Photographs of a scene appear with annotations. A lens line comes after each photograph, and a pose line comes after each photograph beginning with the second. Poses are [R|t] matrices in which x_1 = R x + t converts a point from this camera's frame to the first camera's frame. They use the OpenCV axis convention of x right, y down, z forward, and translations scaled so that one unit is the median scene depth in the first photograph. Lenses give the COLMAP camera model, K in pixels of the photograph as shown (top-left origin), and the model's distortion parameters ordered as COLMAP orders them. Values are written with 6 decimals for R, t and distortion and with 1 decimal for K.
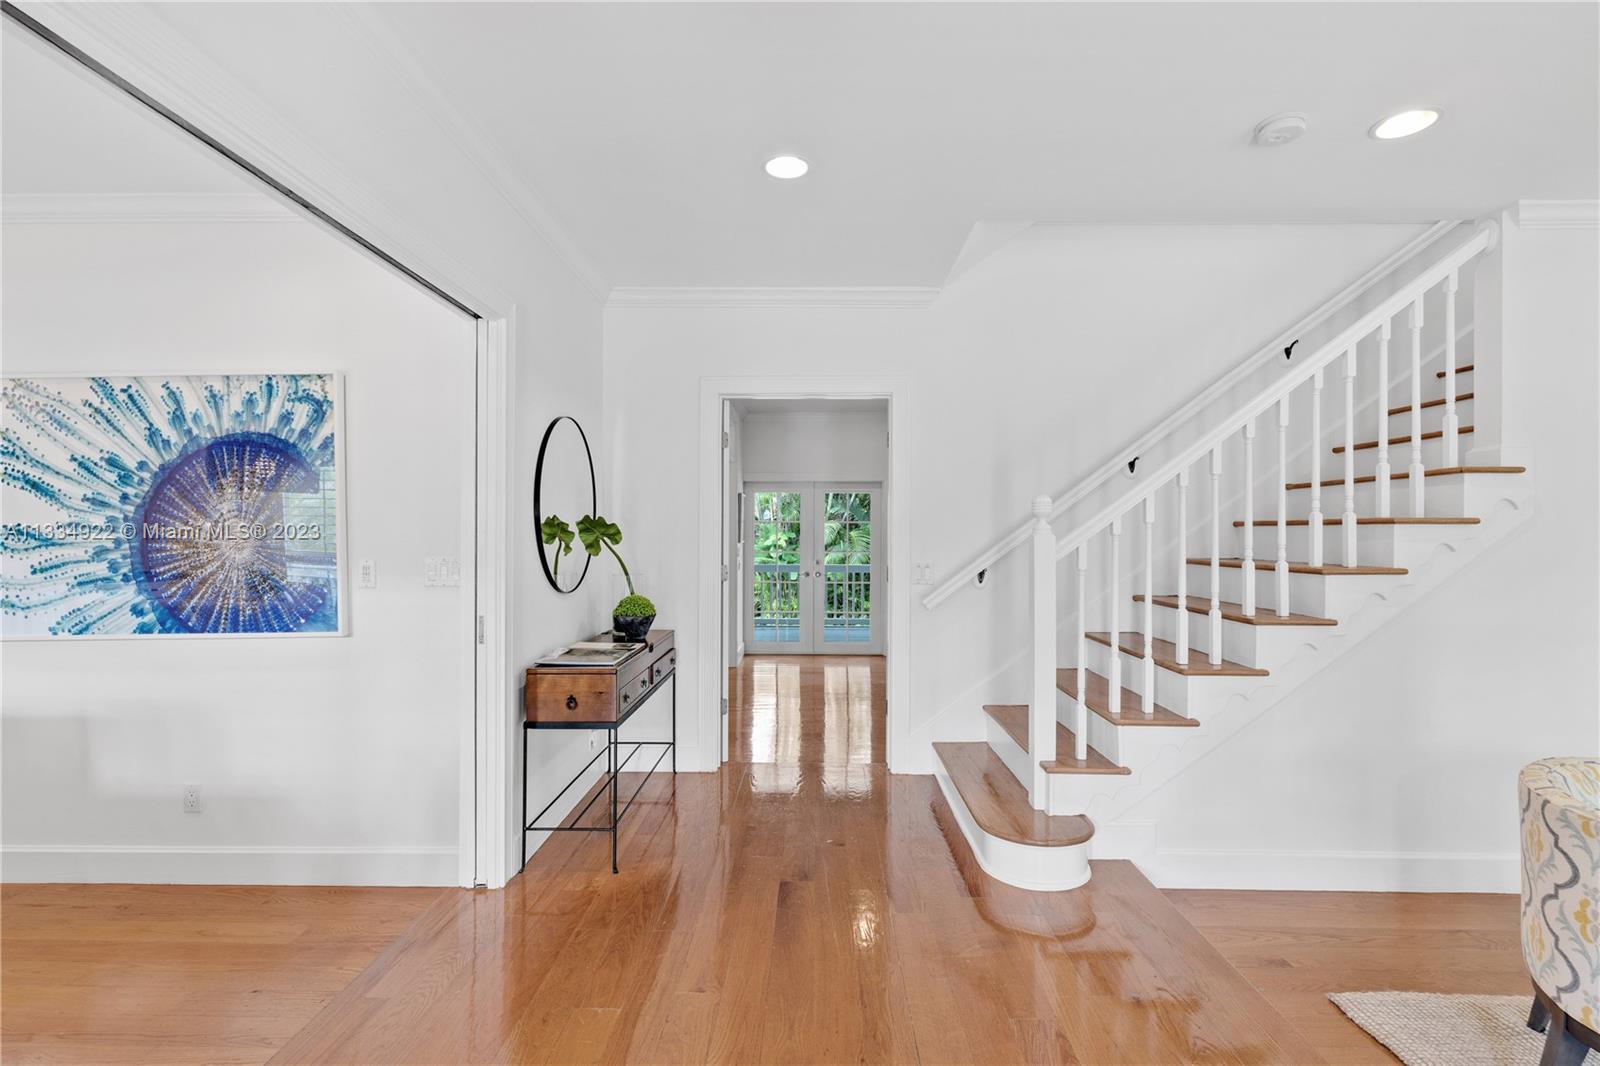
lens RADIAL K [[767.1, 0, 803.0], [0, 767.1, 537.6], [0, 0, 1]] dist [0.011415, -0.001244]
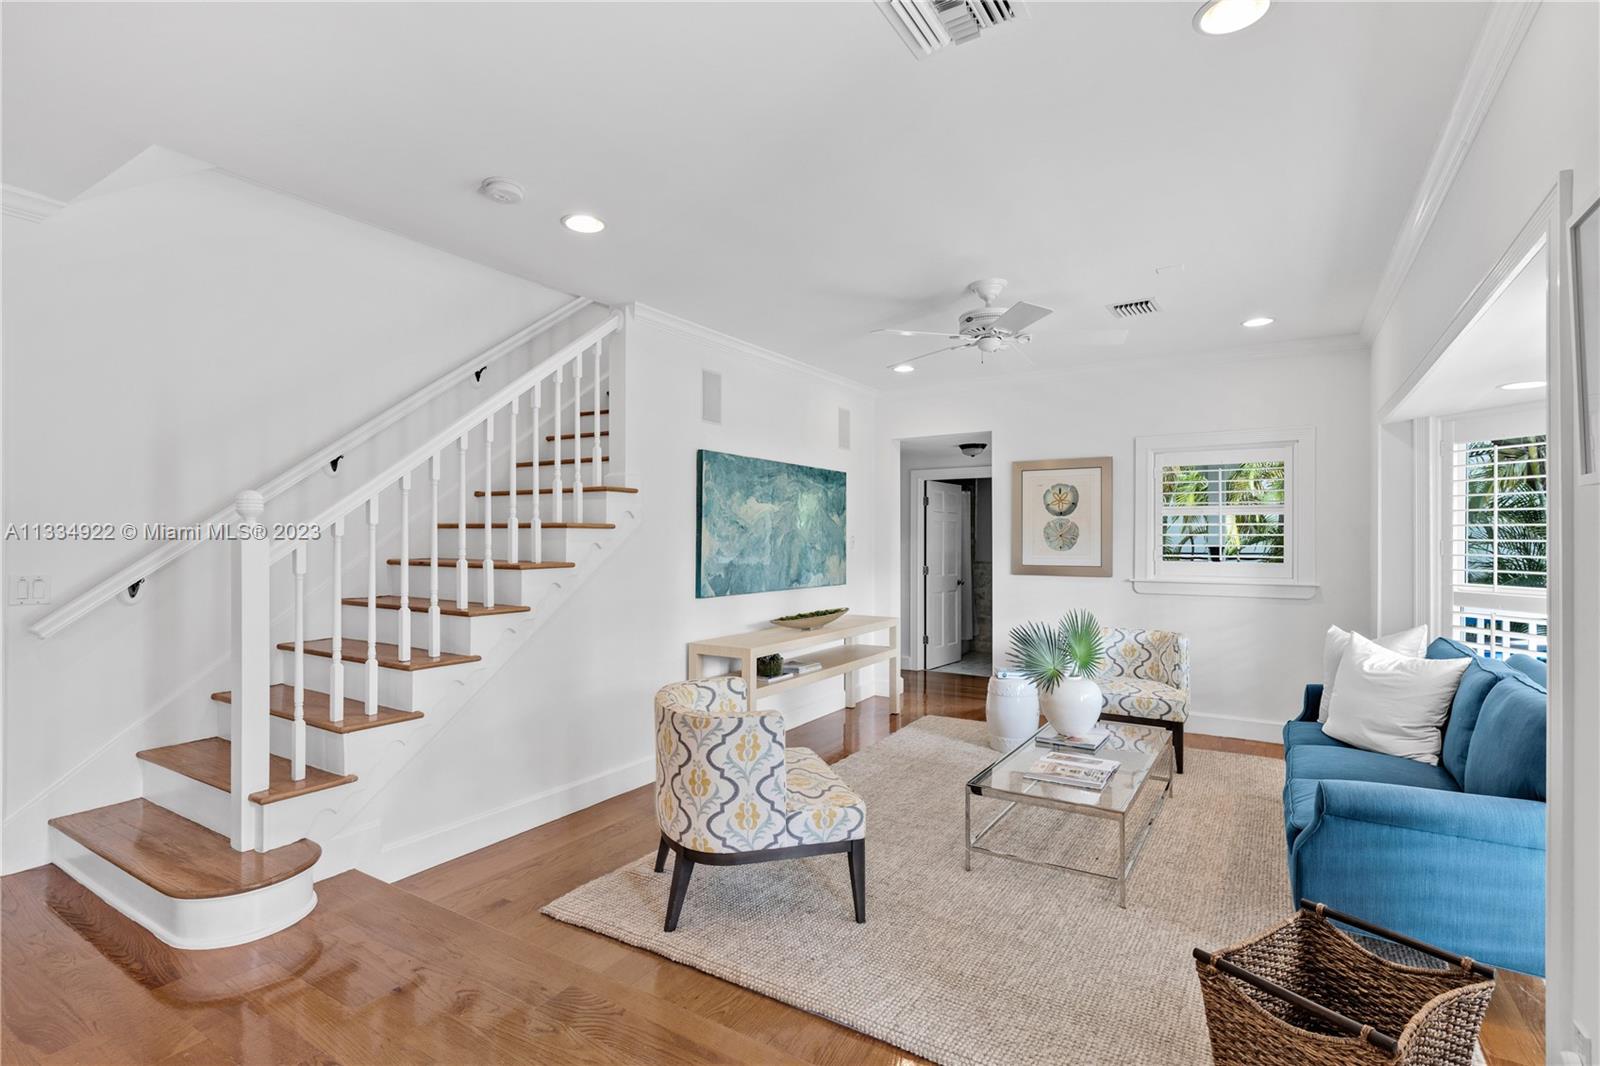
lens RADIAL K [[767.1, 0, 801.5], [0, 767.1, 541.3], [0, 0, 1]] dist [0.011415, -0.001244]
pose [[0.522554, -0.005076, 0.852591, -0.115445], [0.002766, 0.999987, 0.004258, -0.000067], [-0.852602, 0.000133, 0.522561, 0.003414]]
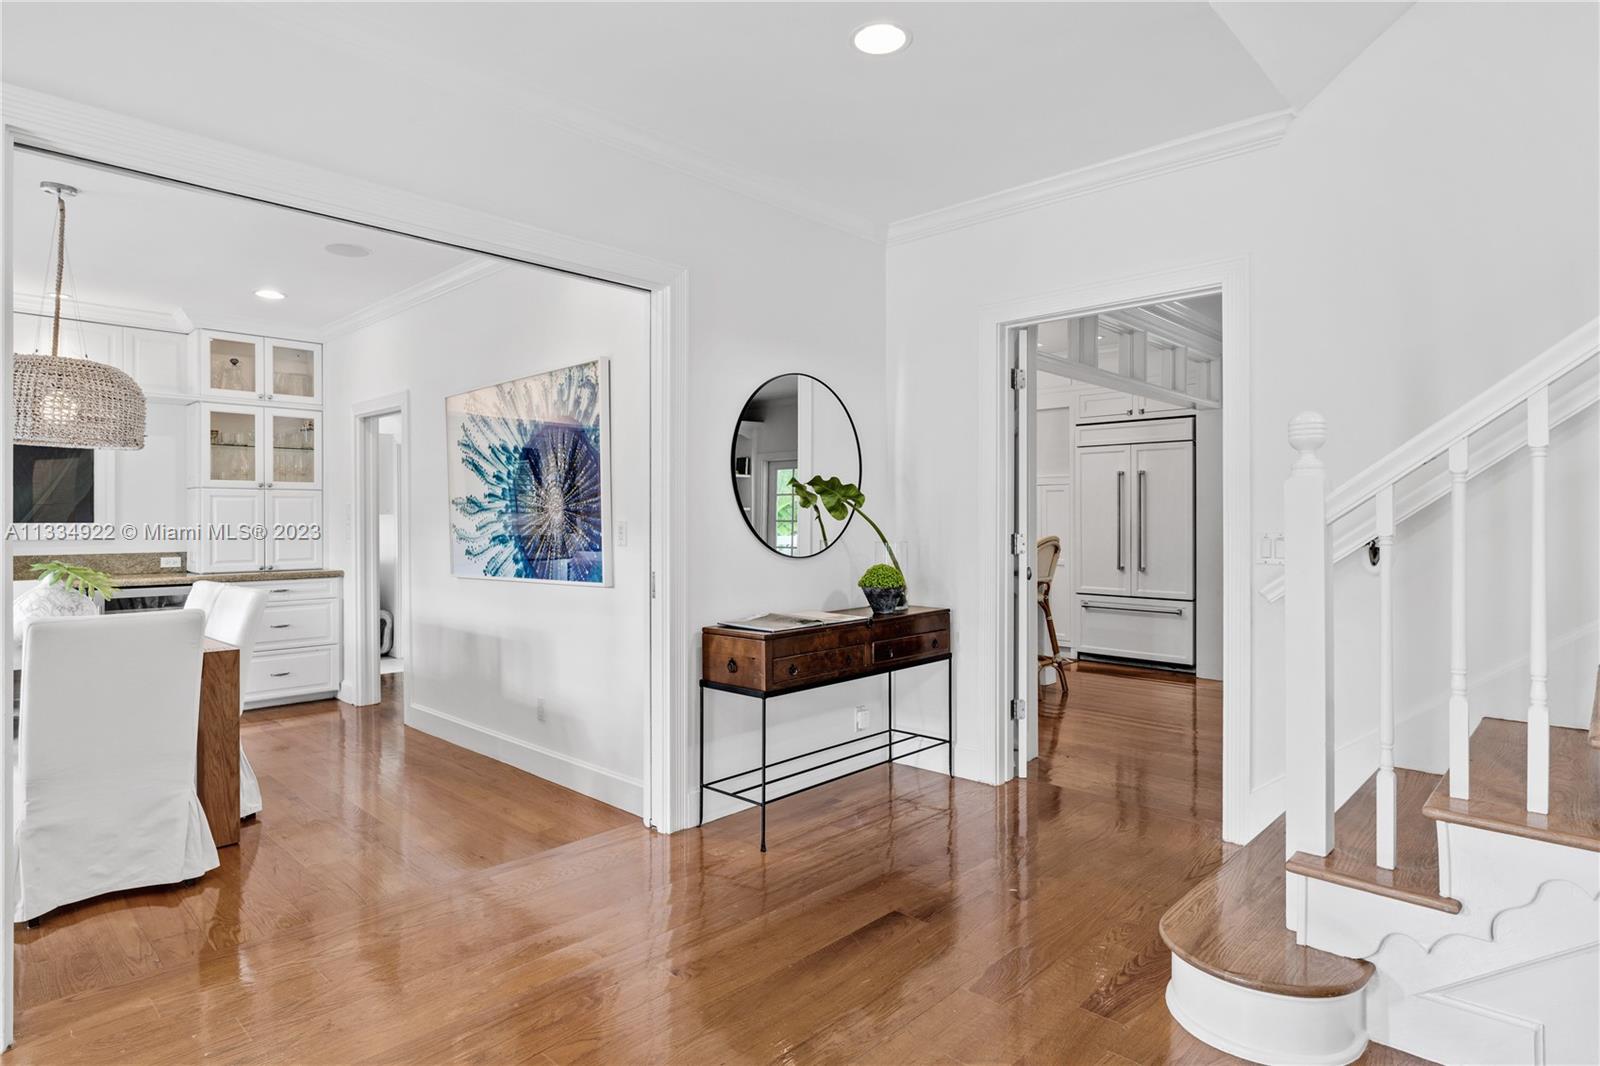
lens RADIAL K [[881.9, 0, 803.1], [0, 881.9, 518.1], [0, 0, 1]] dist [0.003087, 0.001174]
pose [[0.735579, -0.004789, -0.677422, 0.511475], [0.003127, 0.999988, -0.003673, 0.031162], [0.677432, 0.000583, 0.735585, 0.230908]]
